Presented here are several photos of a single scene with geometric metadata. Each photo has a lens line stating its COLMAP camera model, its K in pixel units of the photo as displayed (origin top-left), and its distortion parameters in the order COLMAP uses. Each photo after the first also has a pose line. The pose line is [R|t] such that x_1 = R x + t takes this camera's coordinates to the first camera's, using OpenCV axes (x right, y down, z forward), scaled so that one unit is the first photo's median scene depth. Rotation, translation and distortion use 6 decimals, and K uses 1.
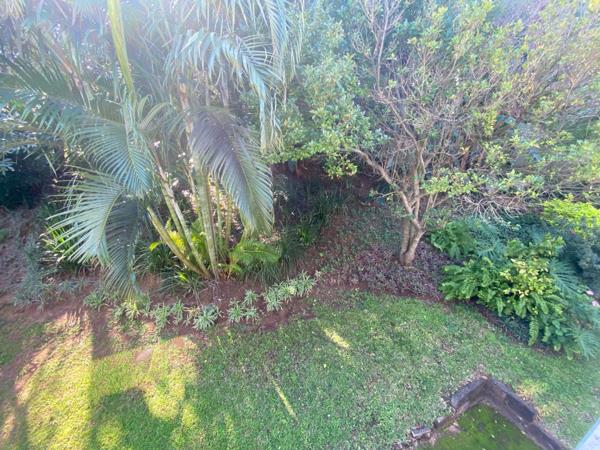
lens RADIAL K [[243.3, 0, 300.2], [0, 243.3, 224.8], [0, 0, 1]] dist [-0.028215, -0.002329]
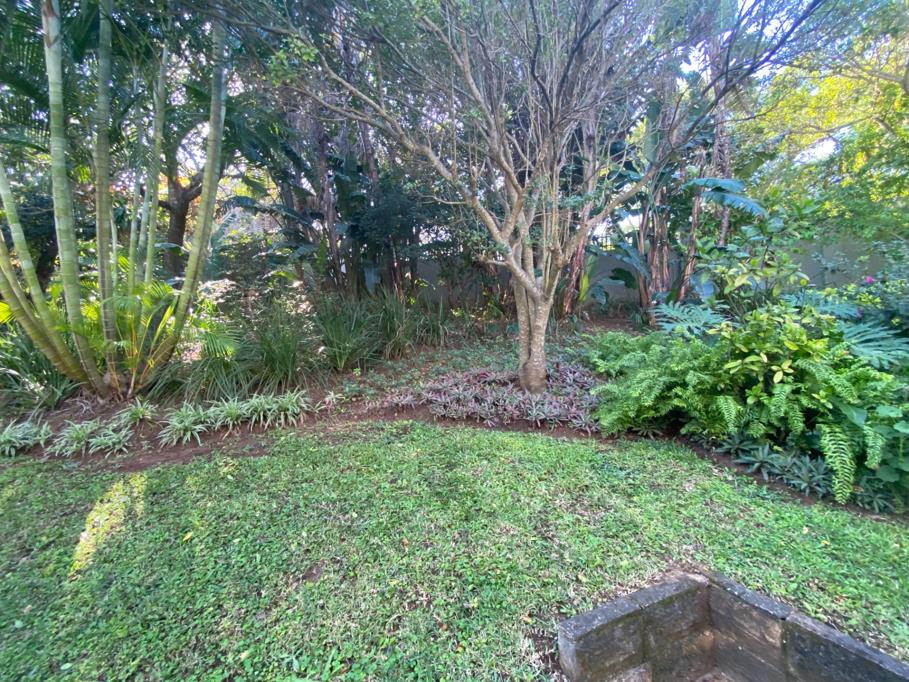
lens RADIAL K [[368.6, 0, 453.9], [0, 368.6, 341.9], [0, 0, 1]] dist [-0.028215, -0.002329]
pose [[0.999085, -0.001261, -0.042750, 0.458591], [-0.014730, 0.928262, -0.371636, 0.494203], [0.040152, 0.371926, 0.927394, 0.435916]]
